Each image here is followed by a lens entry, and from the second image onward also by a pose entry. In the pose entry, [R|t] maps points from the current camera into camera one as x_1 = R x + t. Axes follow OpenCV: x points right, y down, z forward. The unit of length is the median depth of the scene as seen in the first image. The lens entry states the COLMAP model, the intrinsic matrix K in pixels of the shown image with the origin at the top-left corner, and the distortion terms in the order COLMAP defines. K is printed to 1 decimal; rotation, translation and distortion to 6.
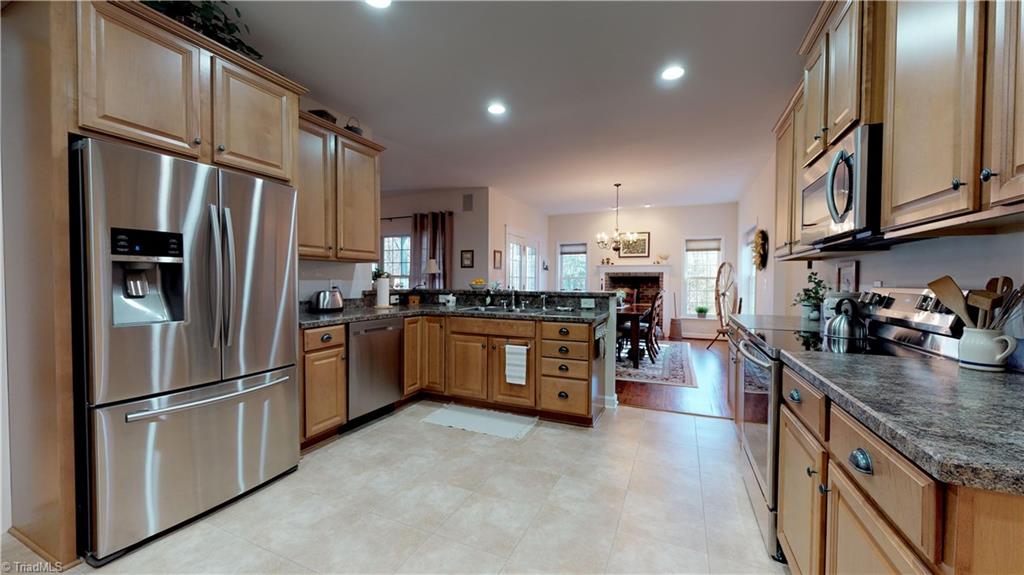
lens RADIAL K [[380.8, 0, 514.9], [0, 380.8, 287.7], [0, 0, 1]] dist [0.000200, -0.000072]
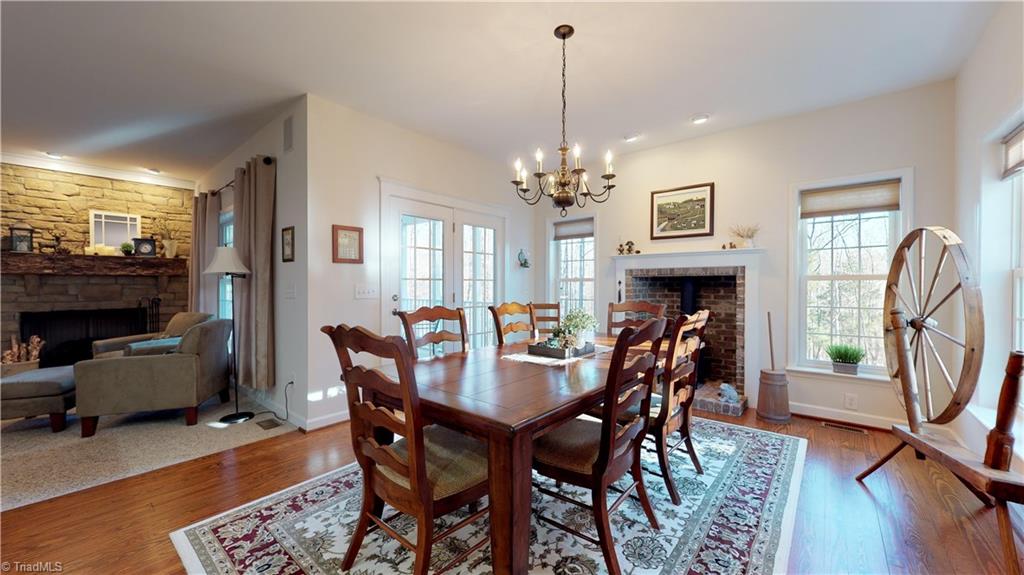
lens RADIAL K [[380.8, 0, 510.9], [0, 380.8, 288.0], [0, 0, 1]] dist [0.000200, -0.000072]
pose [[0.959161, -0.002763, -0.282847, 0.250268], [0.000175, 0.999958, -0.009174, -0.009528], [0.282861, 0.008750, 0.959121, 0.480762]]
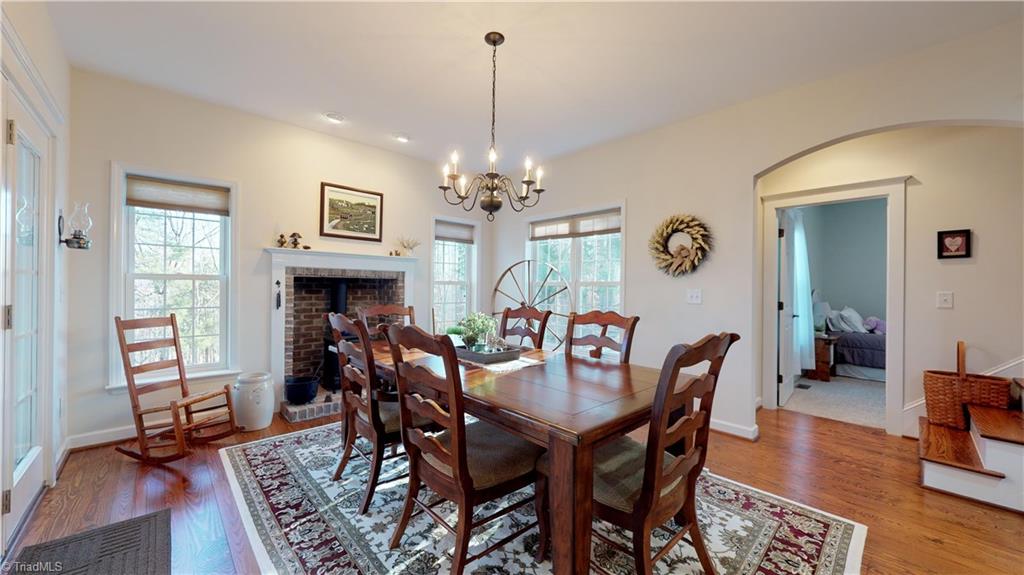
lens RADIAL K [[380.8, 0, 518.6], [0, 380.8, 287.9], [0, 0, 1]] dist [0.000200, -0.000072]
pose [[0.385928, -0.001377, 0.922528, -0.058736], [0.002294, 0.999997, 0.000533, -0.016826], [-0.922526, 0.001910, 0.385930, 0.638847]]
